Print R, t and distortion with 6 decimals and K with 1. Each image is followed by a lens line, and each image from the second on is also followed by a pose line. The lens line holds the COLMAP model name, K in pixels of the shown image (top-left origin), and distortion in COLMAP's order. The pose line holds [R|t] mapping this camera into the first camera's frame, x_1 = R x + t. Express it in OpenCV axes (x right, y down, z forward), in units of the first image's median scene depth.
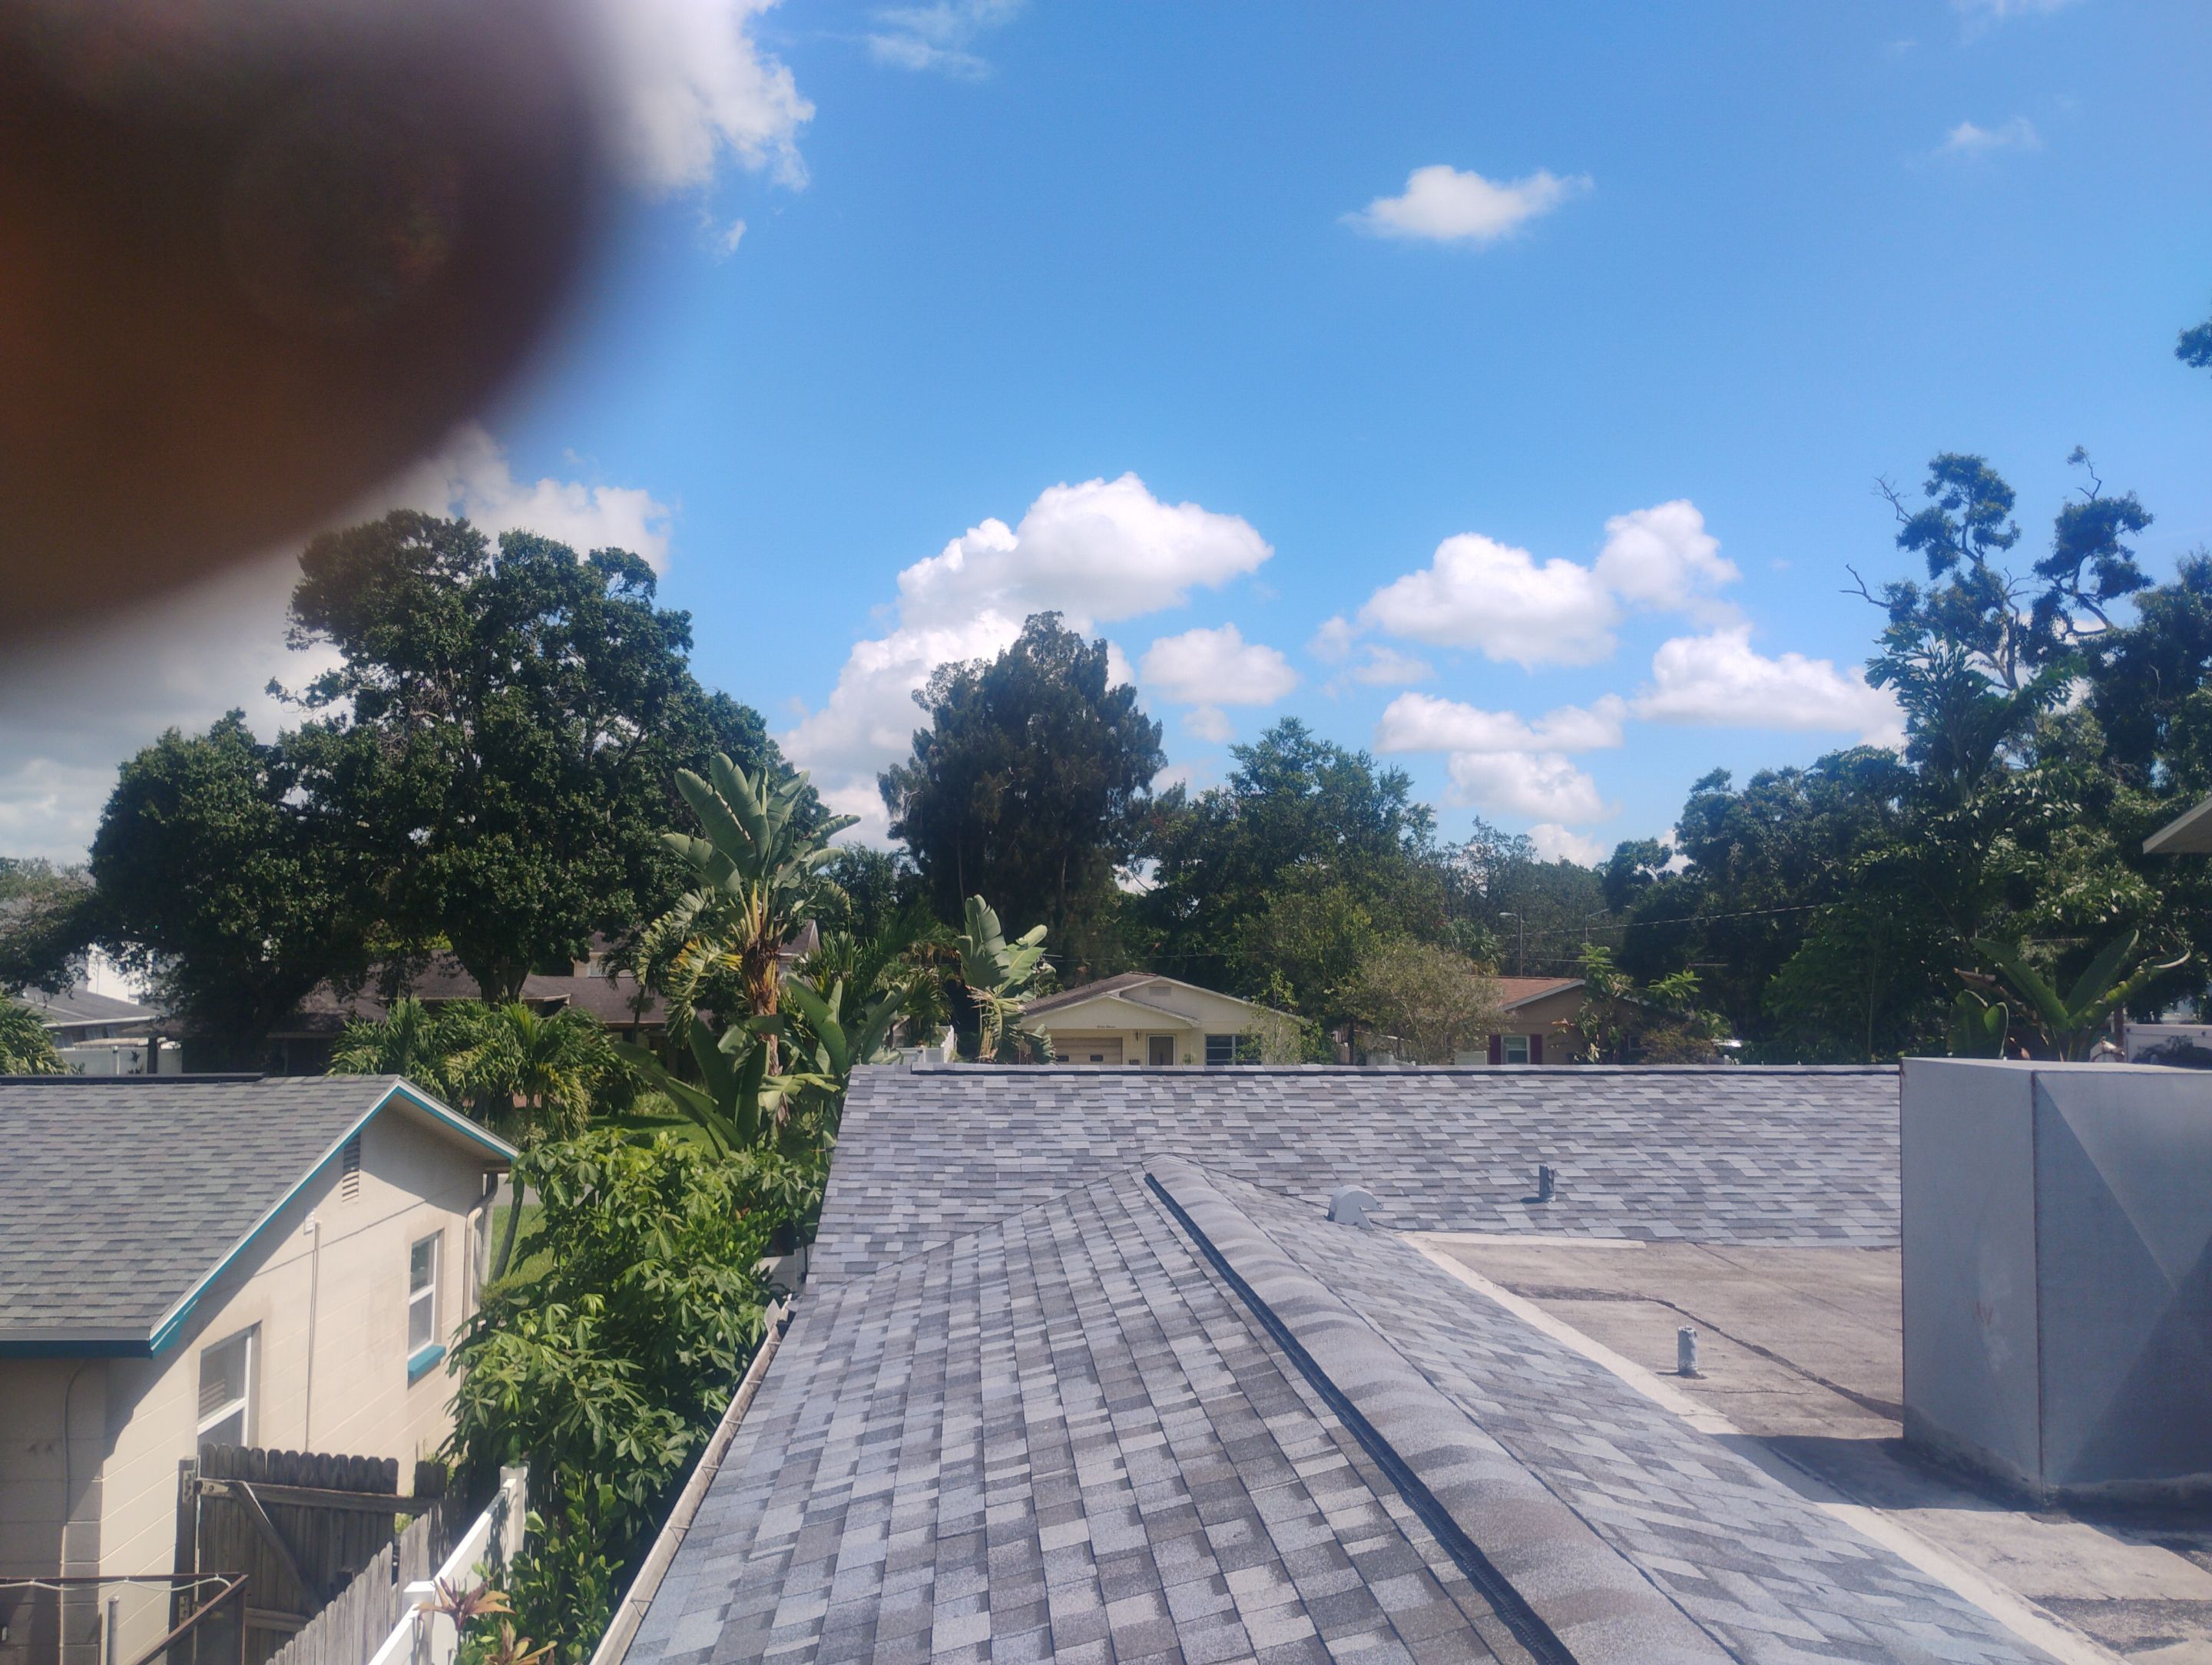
lens RADIAL K [[1839.3, 0, 1098.6], [0, 1839.3, 836.5], [0, 0, 1]] dist [0.067102, -0.082745]
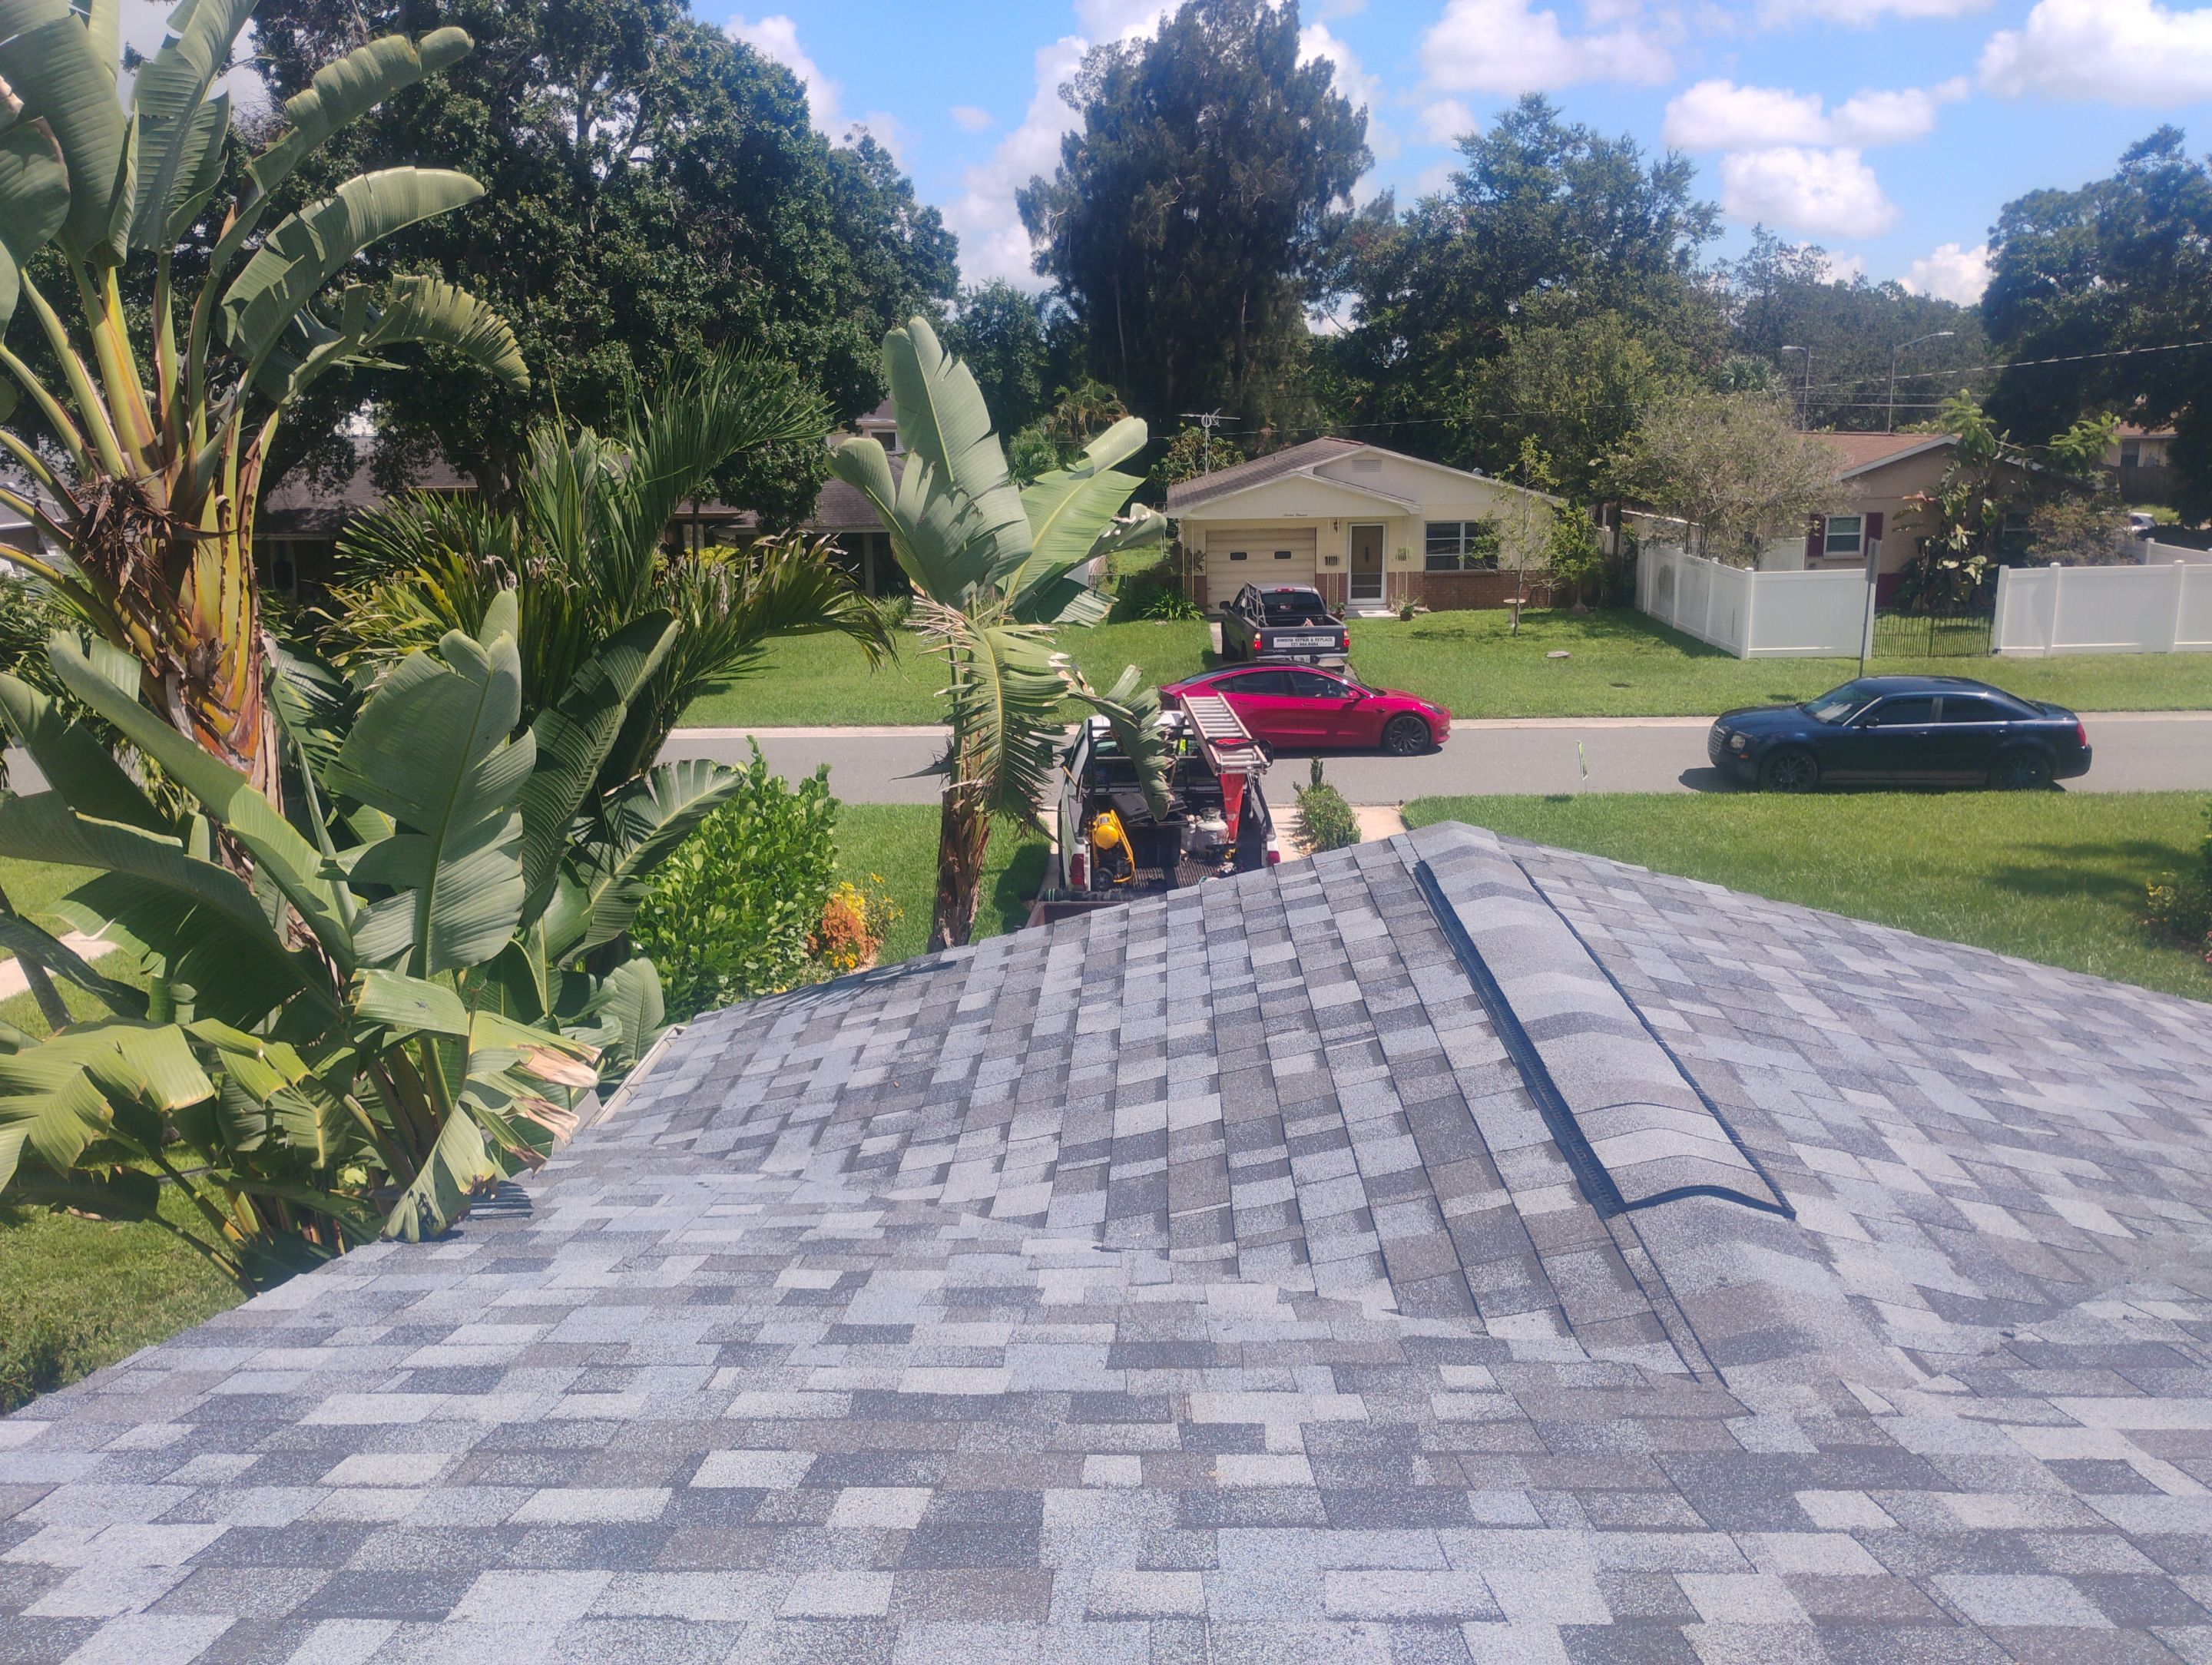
lens RADIAL K [[1818.2, 0, 1128.6], [0, 1818.2, 833.8], [0, 0, 1]] dist [0.086086, -0.110318]
pose [[0.996292, -0.000702, -0.086031, 0.000132], [0.025582, 0.957156, 0.288441, 0.015292], [0.082142, -0.289572, 0.953625, 0.386783]]
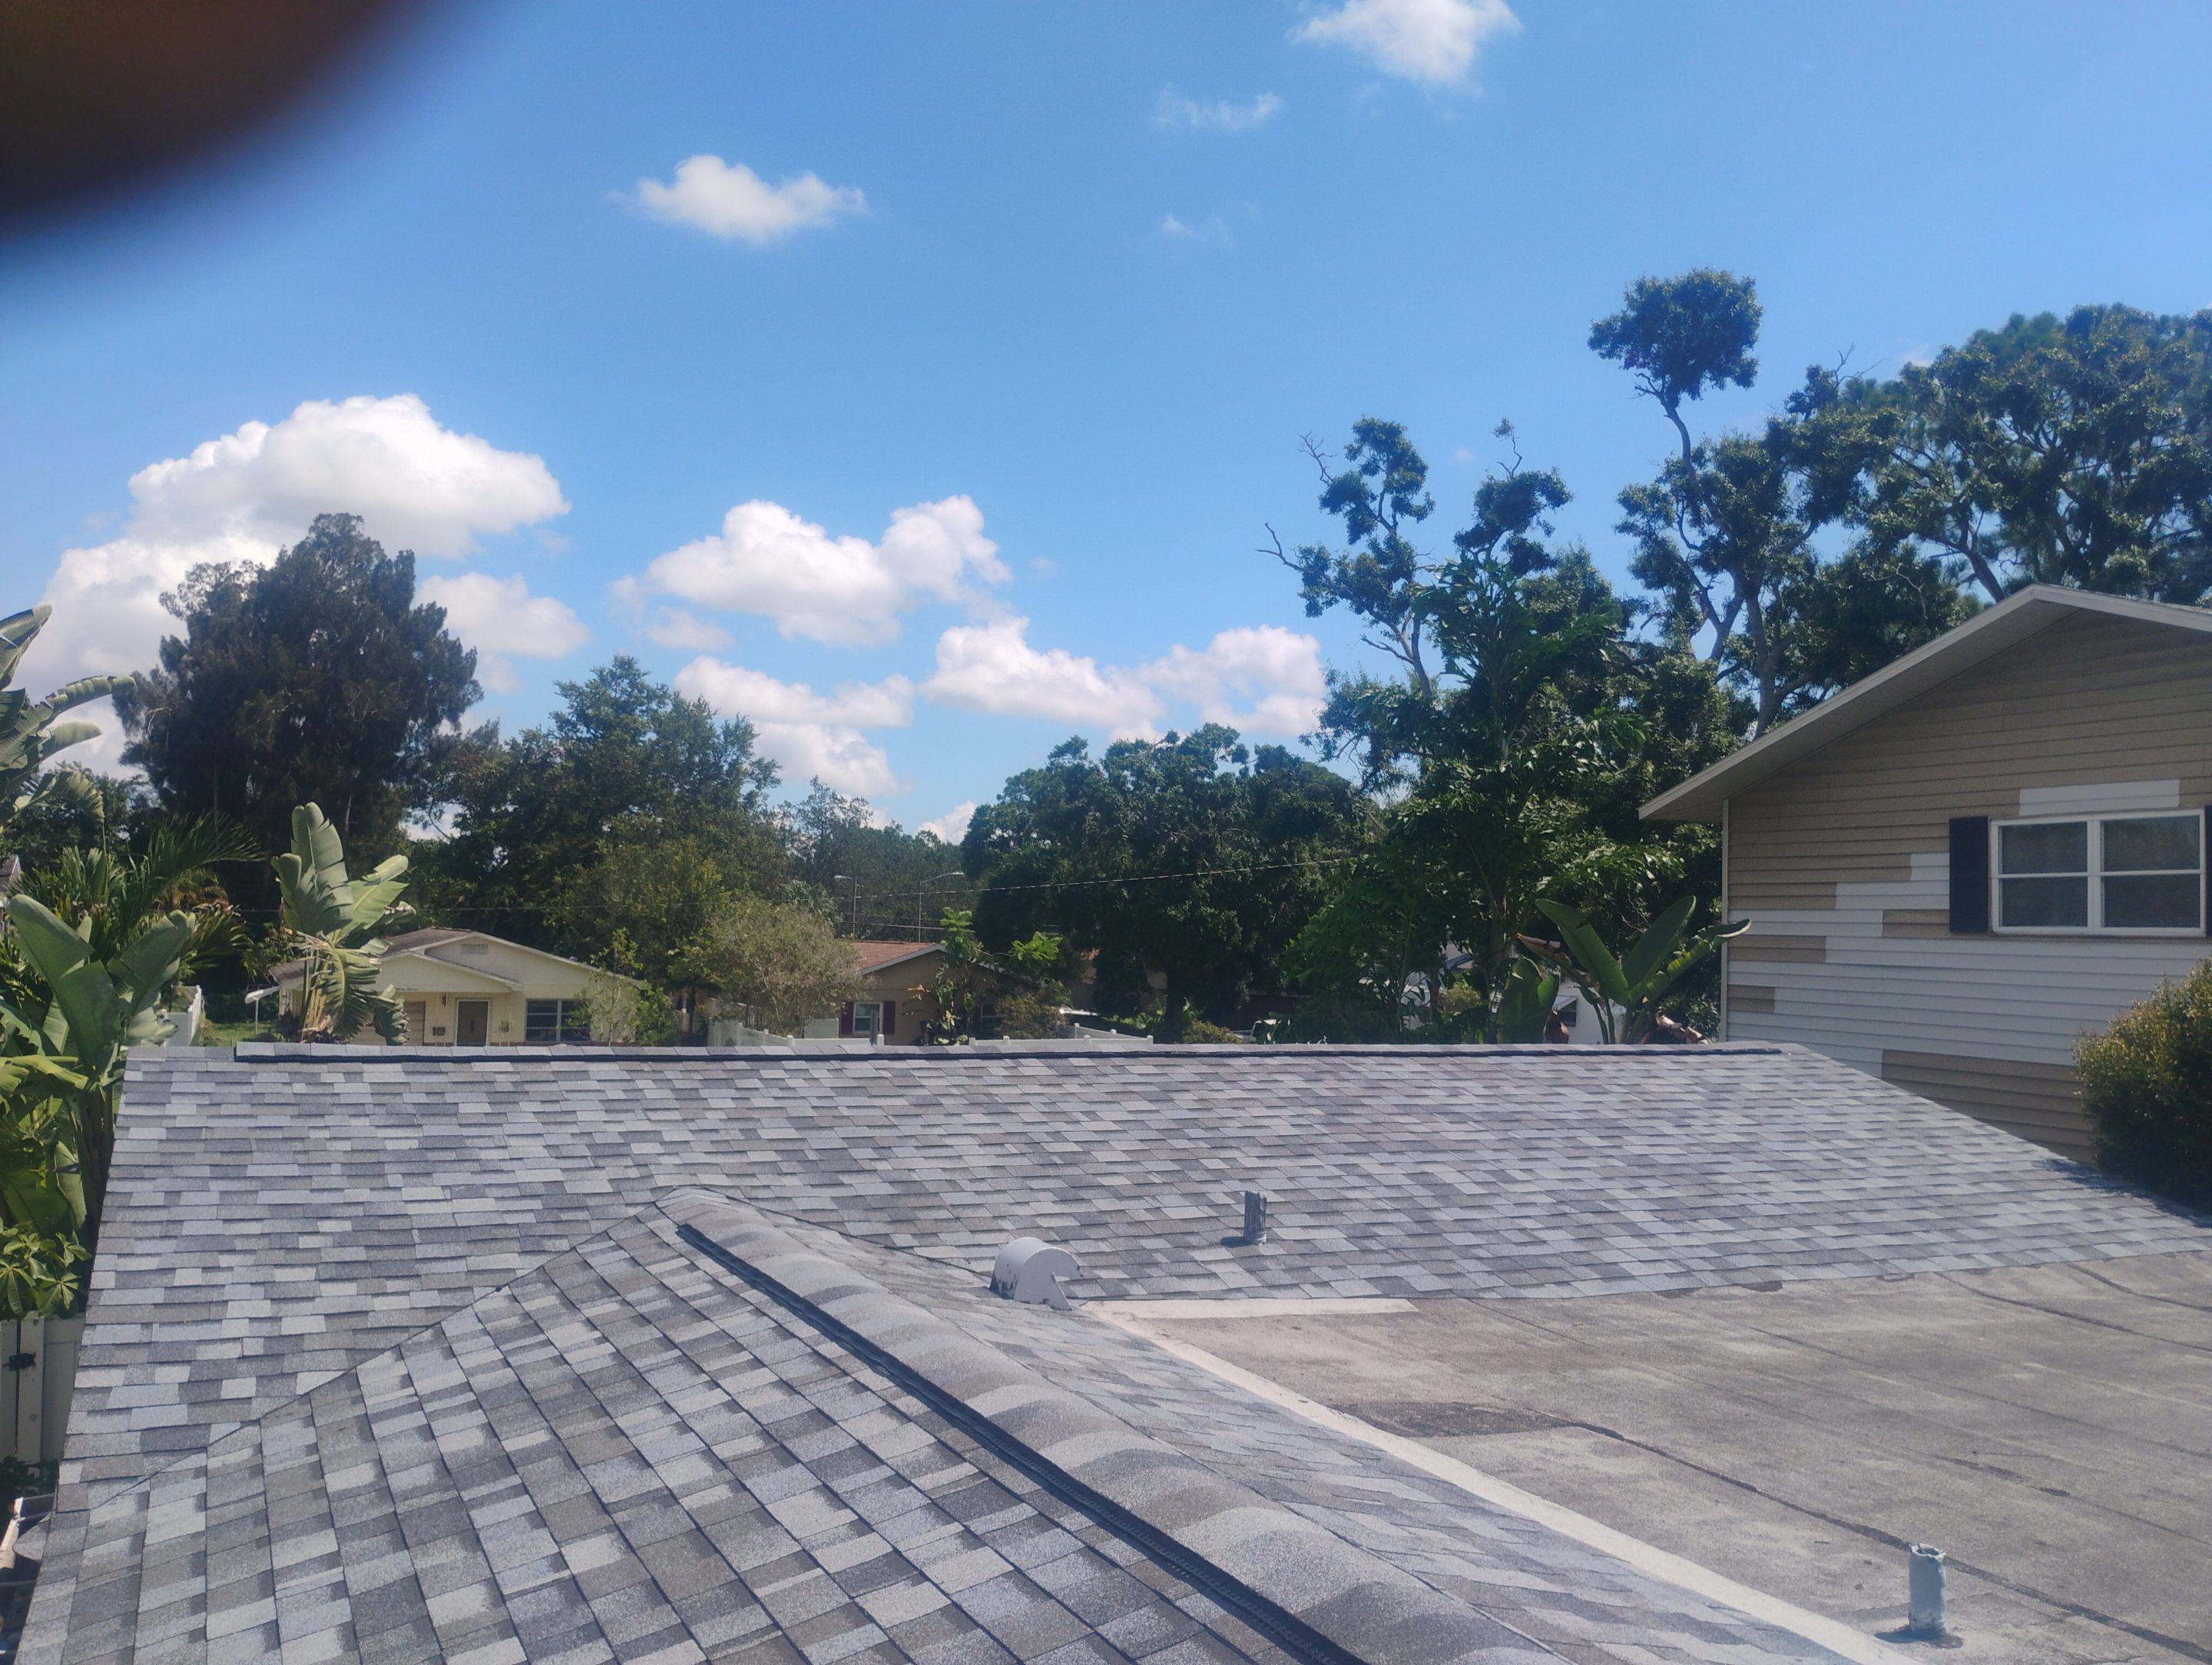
lens RADIAL K [[1839.3, 0, 1098.6], [0, 1839.3, 836.5], [0, 0, 1]] dist [0.067102, -0.082745]
pose [[0.929539, 0.042329, 0.366285, -0.026615], [-0.049110, 0.998751, 0.009210, 0.013527], [-0.365438, -0.026549, 0.930457, 0.128106]]
